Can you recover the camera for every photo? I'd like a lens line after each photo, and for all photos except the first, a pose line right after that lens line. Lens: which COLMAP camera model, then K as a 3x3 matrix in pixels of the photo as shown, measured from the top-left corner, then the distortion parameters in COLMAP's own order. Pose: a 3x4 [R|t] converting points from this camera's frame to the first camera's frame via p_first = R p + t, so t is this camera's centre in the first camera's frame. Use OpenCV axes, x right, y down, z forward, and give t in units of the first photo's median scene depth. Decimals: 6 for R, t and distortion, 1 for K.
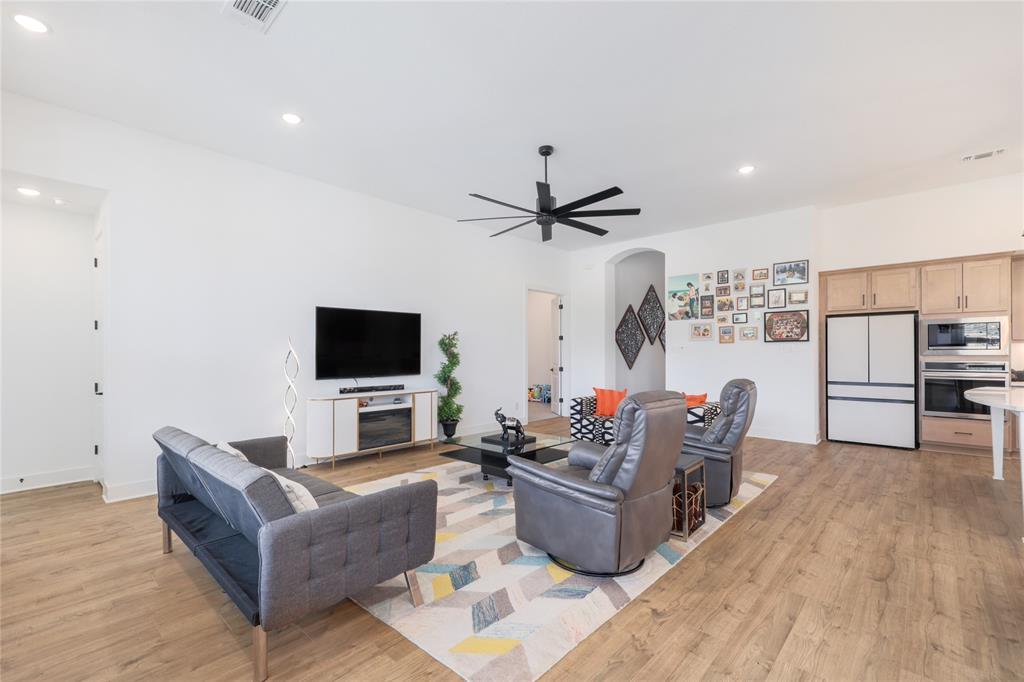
lens RADIAL K [[449.2, 0, 497.8], [0, 449.2, 352.6], [0, 0, 1]] dist [0.010798, -0.000493]
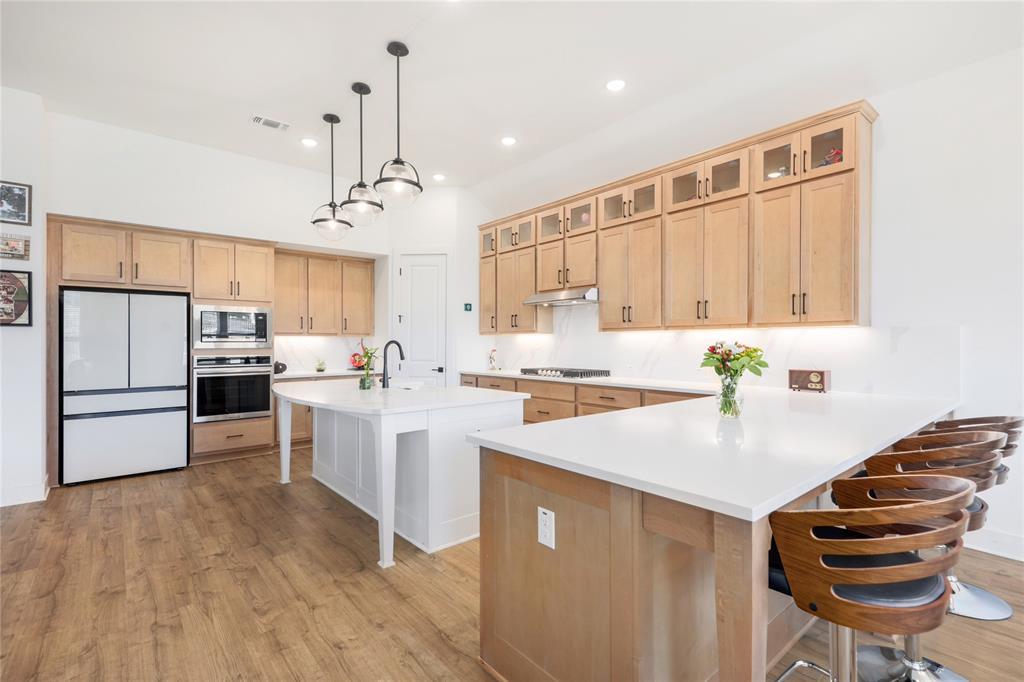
lens RADIAL K [[470.1, 0, 506.6], [0, 470.1, 342.5], [0, 0, 1]] dist [0.019318, -0.000068]
pose [[0.119714, 0.003164, 0.992803, 0.160997], [0.001081, 0.999994, -0.003318, -0.001602], [-0.992808, 0.001471, 0.119710, 0.342741]]
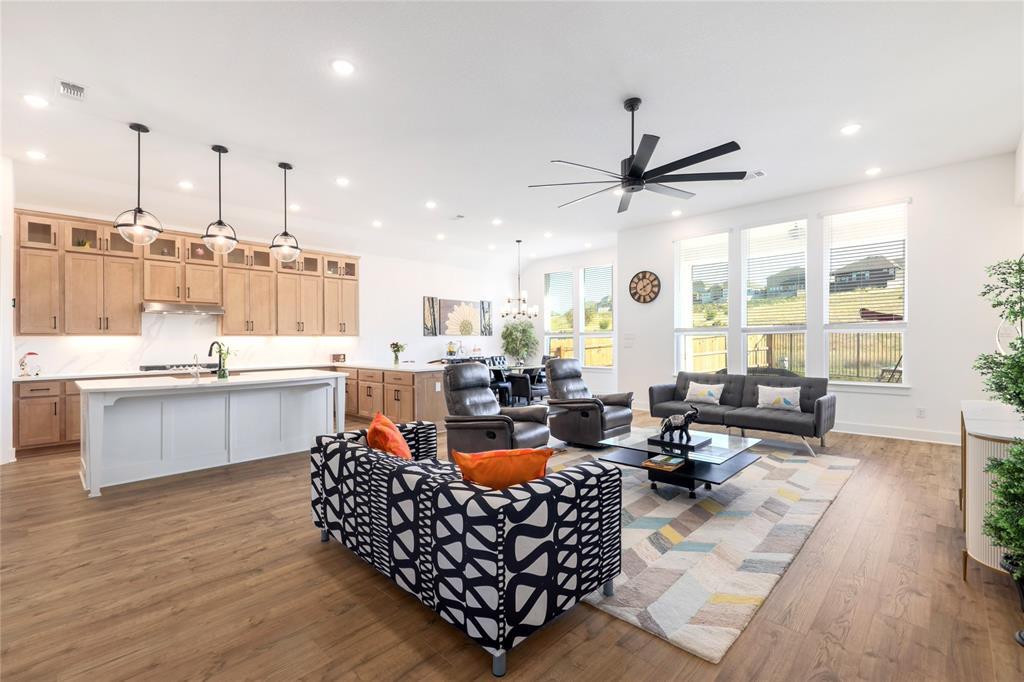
lens RADIAL K [[446.9, 0, 512.0], [0, 446.9, 341.0], [0, 0, 1]] dist [0.023981, -0.000486]
pose [[-0.999871, 0.012031, 0.010671, 0.250730], [0.011981, 0.999917, -0.004749, 0.003868], [-0.010728, -0.004620, -0.999932, 1.420849]]
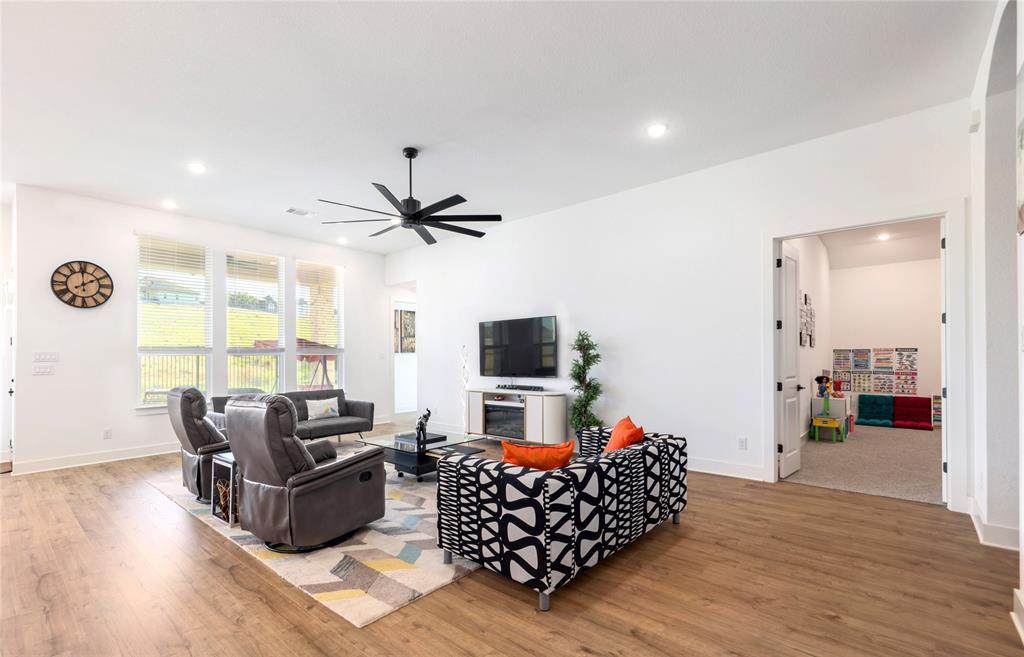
lens RADIAL K [[444.8, 0, 510.5], [0, 444.8, 359.9], [0, 0, 1]] dist [-0.001185, -0.009123]
pose [[0.046553, 0.007965, -0.998884, 0.839684], [0.014873, 0.999852, 0.008666, 0.000683], [0.998805, -0.015259, 0.046427, 0.886550]]
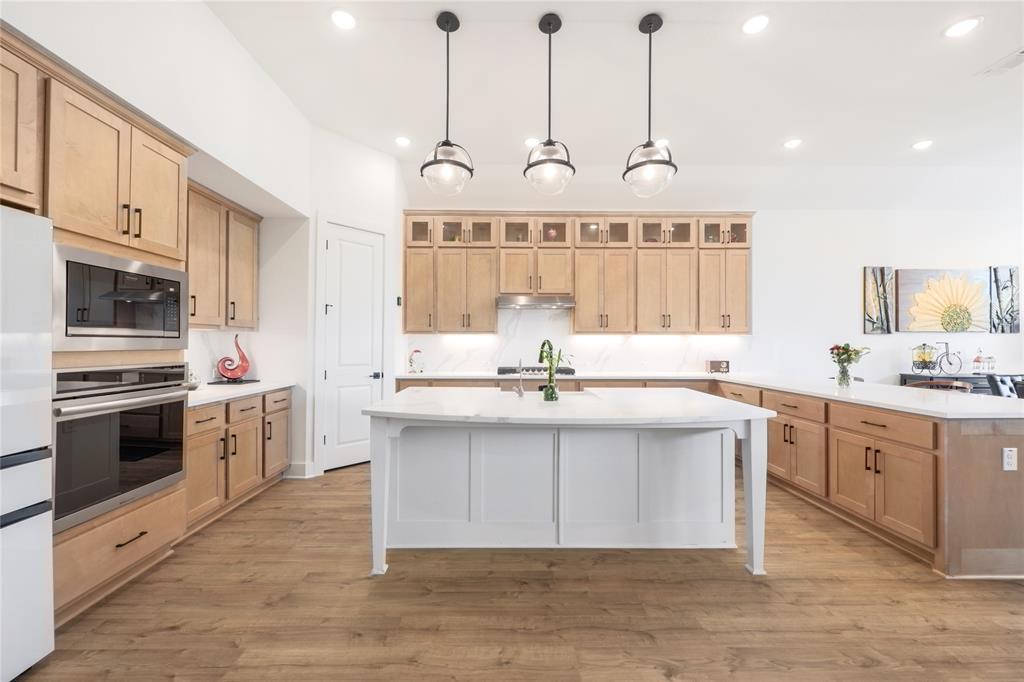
lens RADIAL K [[406.5, 0, 506.3], [0, 406.5, 342.1], [0, 0, 1]] dist [-0.003446, -0.000937]
pose [[-0.690795, 0.005348, 0.723031, 0.492617], [-0.001229, 0.999963, -0.008571, 0.000555], [-0.723050, -0.006810, -0.690762, 0.956891]]
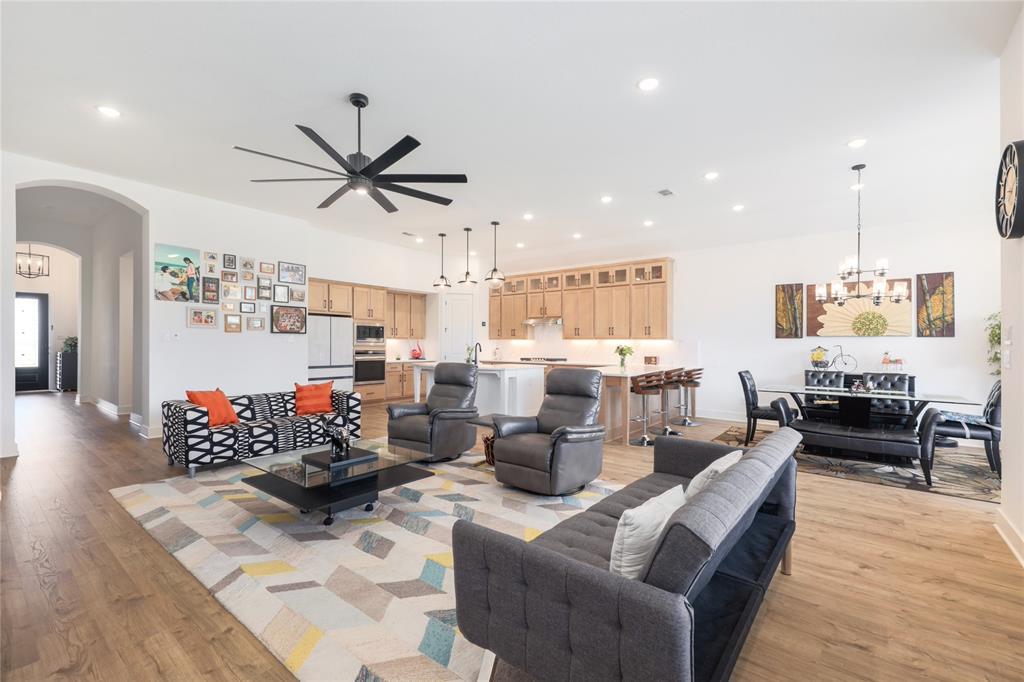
lens RADIAL K [[438.7, 0, 505.8], [0, 438.7, 340.1], [0, 0, 1]] dist [0.031017, -0.015515]
pose [[-0.073304, 0.013870, 0.997213, -0.560702], [-0.010519, 0.999837, -0.014680, 0.004165], [-0.997254, -0.011566, -0.073146, 0.599006]]
